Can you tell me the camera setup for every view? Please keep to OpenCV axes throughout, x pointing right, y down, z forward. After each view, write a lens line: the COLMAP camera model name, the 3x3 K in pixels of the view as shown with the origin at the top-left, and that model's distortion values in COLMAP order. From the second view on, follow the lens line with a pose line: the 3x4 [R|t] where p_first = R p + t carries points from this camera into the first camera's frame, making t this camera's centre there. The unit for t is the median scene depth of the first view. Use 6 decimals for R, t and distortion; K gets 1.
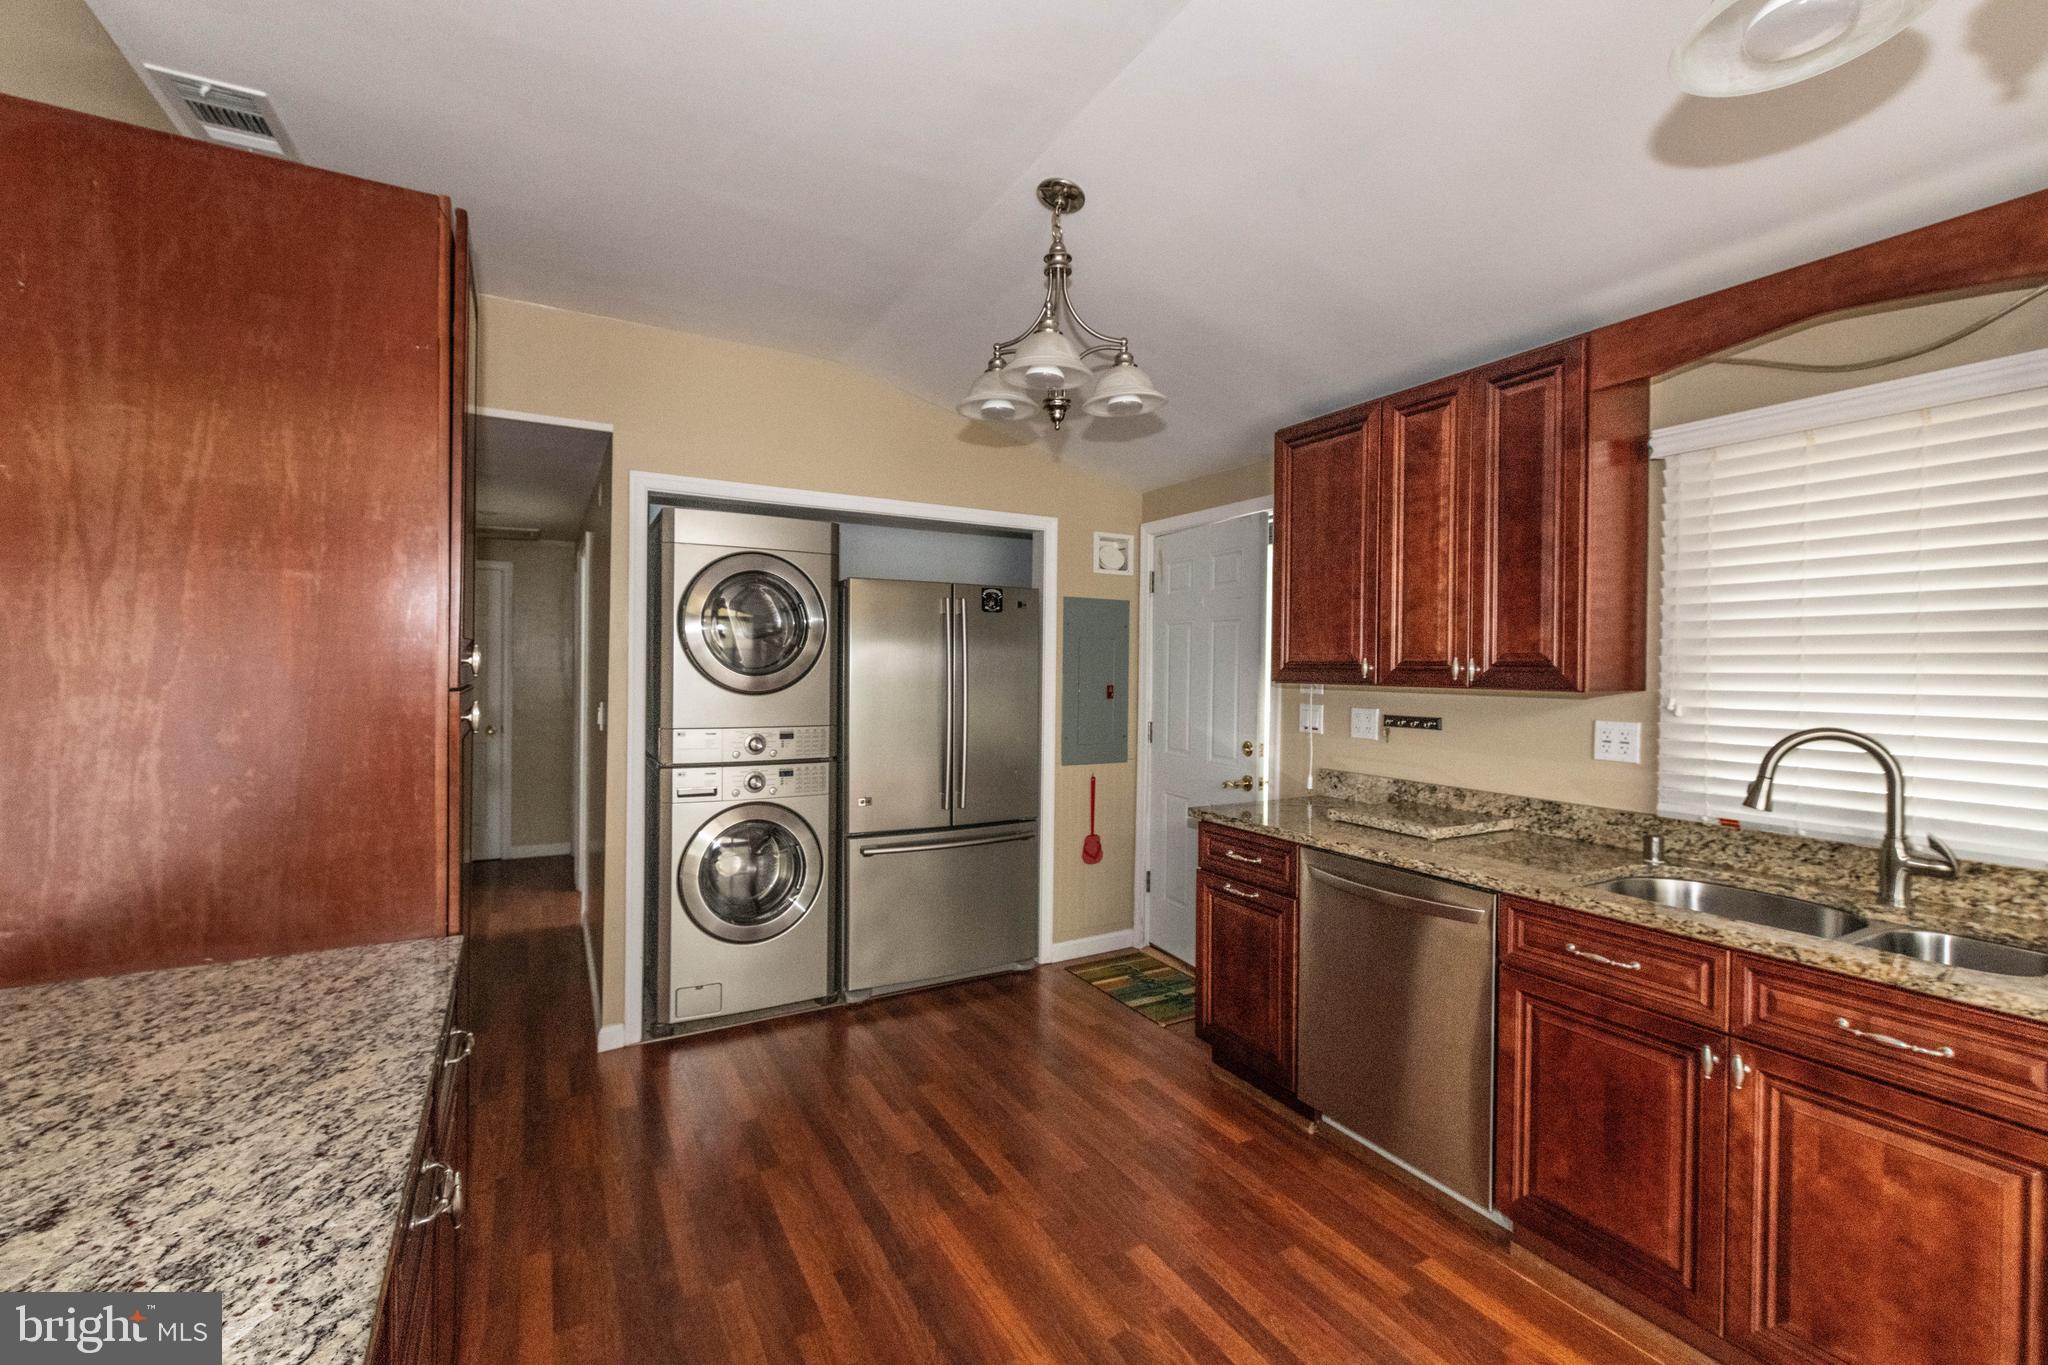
lens RADIAL K [[864.9, 0, 1025.1], [0, 864.9, 675.1], [0, 0, 1]] dist [0.002562, -0.000461]
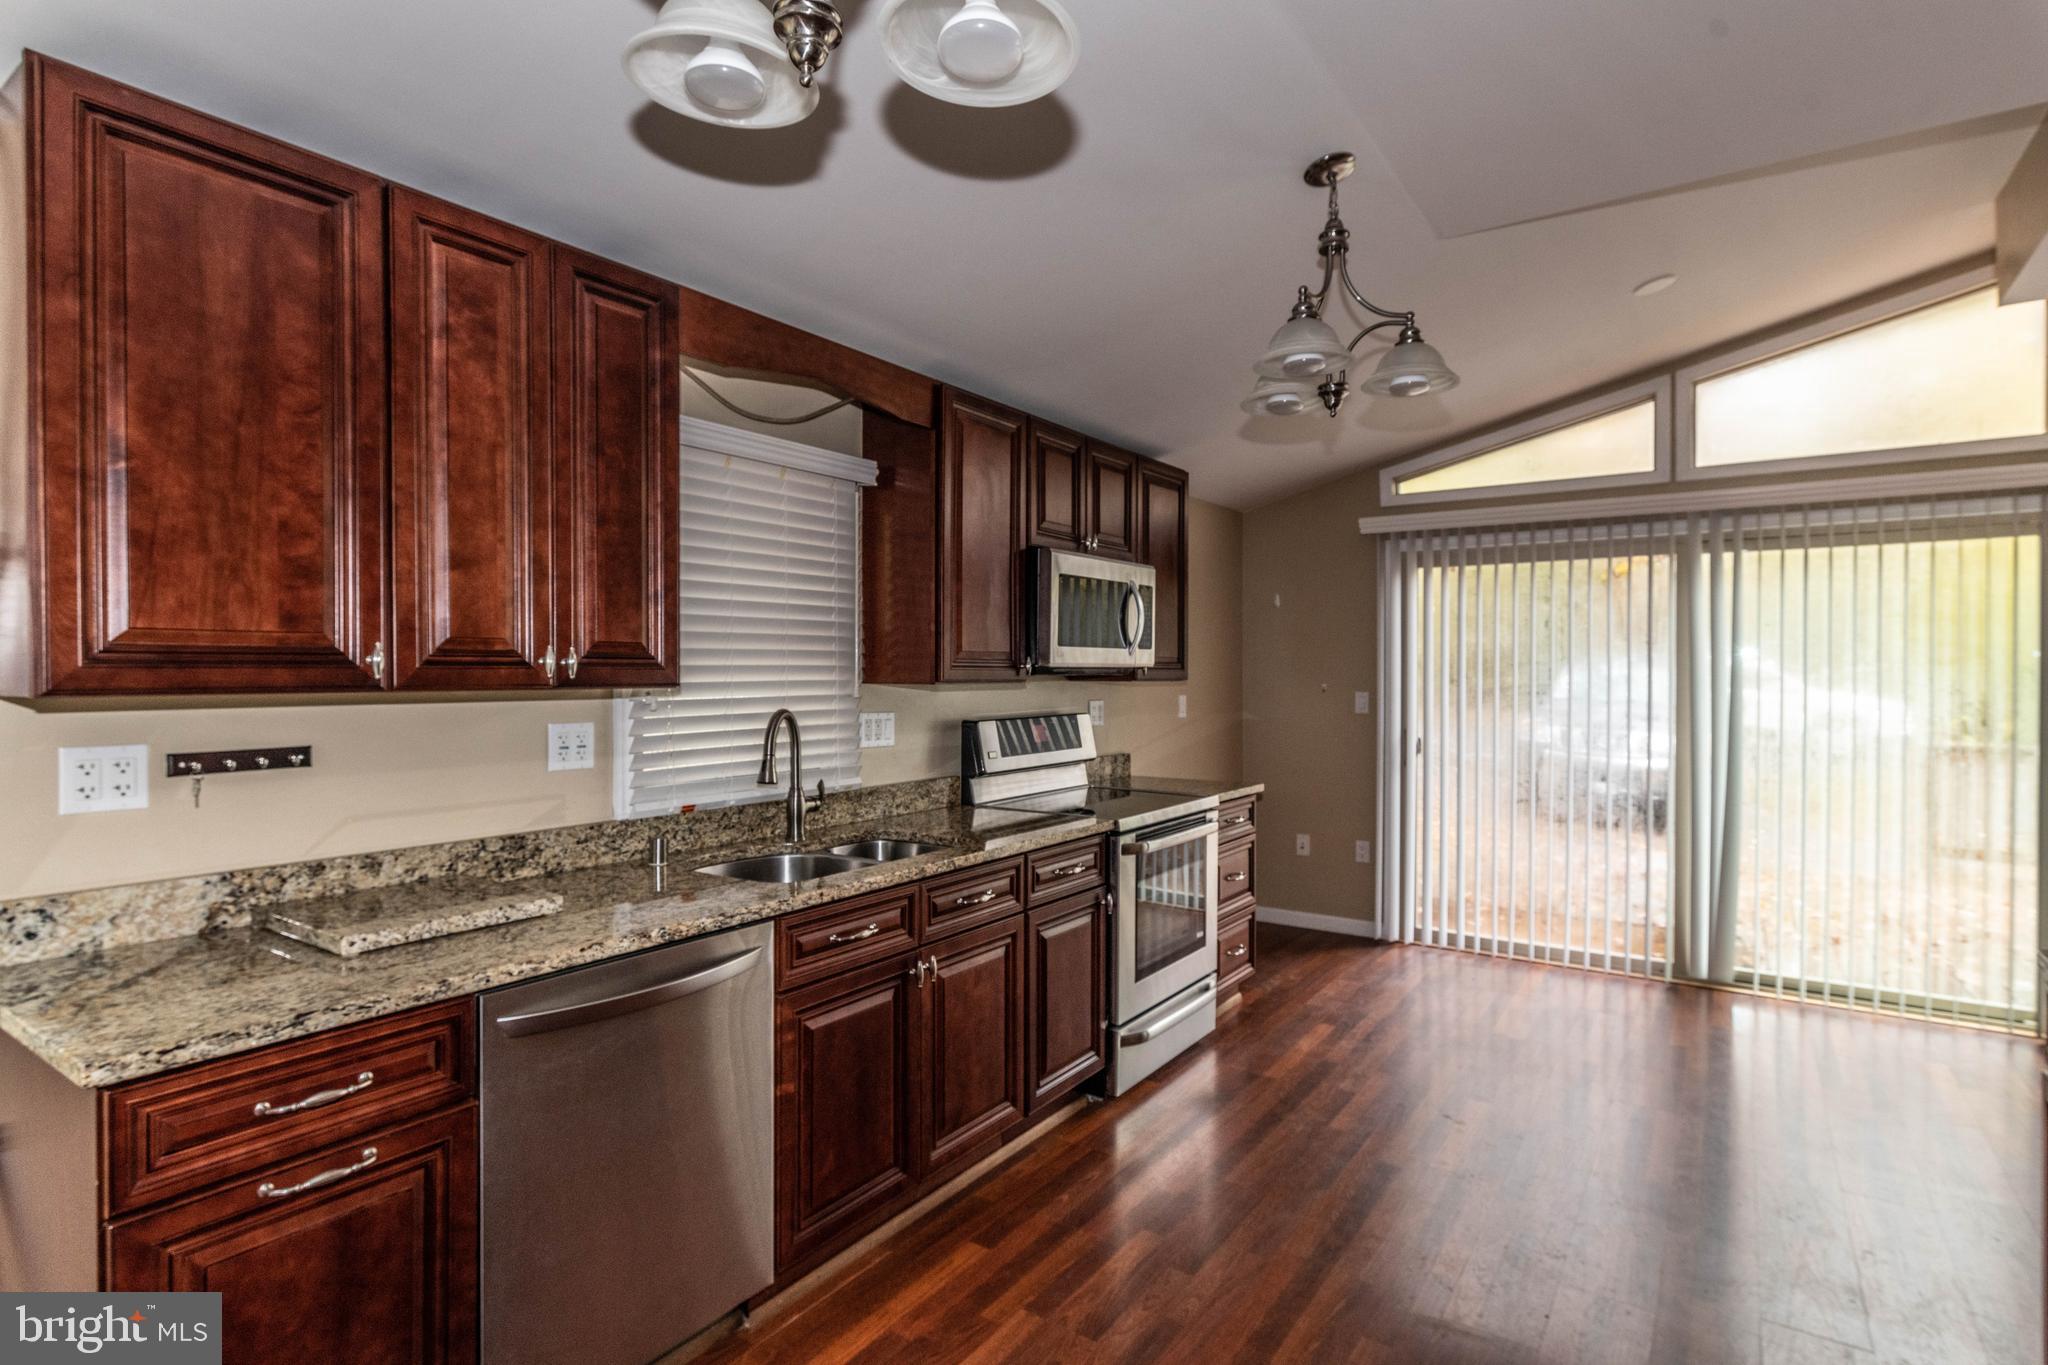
lens RADIAL K [[1027.3, 0, 1030.0], [0, 1027.3, 680.2], [0, 0, 1]] dist [0.010394, -0.000644]
pose [[-0.442598, -0.018914, 0.896521, -0.477965], [0.002543, 0.999747, 0.022347, -0.011421], [-0.896716, 0.012170, -0.442438, 1.171377]]
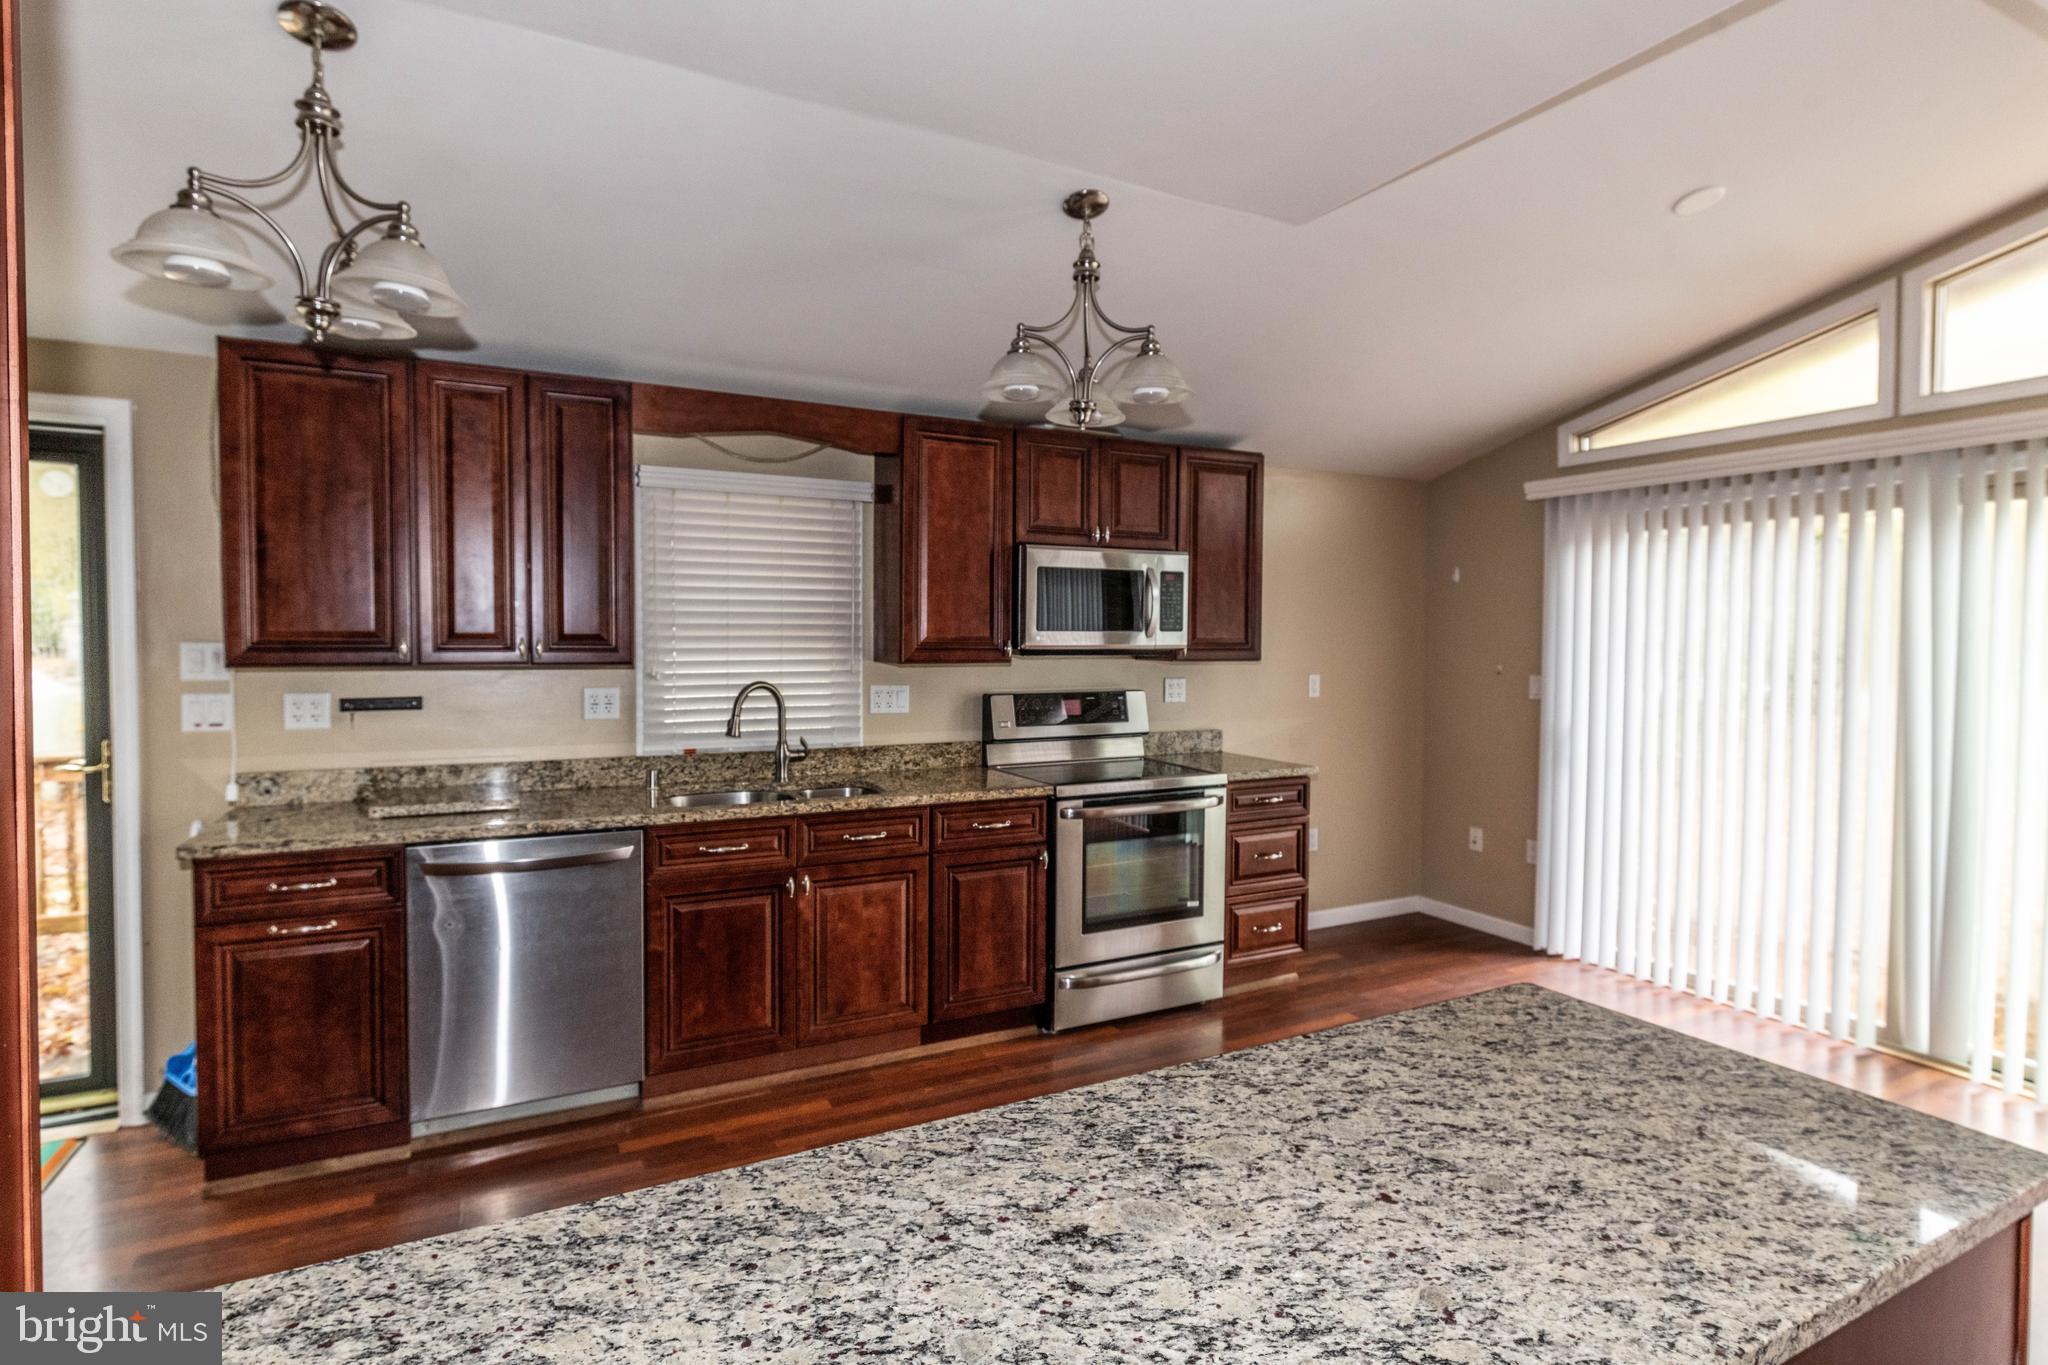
lens RADIAL K [[1024.6, 0, 1027.0], [0, 1024.6, 670.6], [0, 0, 1]] dist [0.001806, -0.000179]
pose [[0.034826, -0.045253, 0.998368, -0.867145], [0.003256, 0.998974, 0.045167, -0.040061], [-0.999388, 0.001678, 0.034938, 0.374544]]
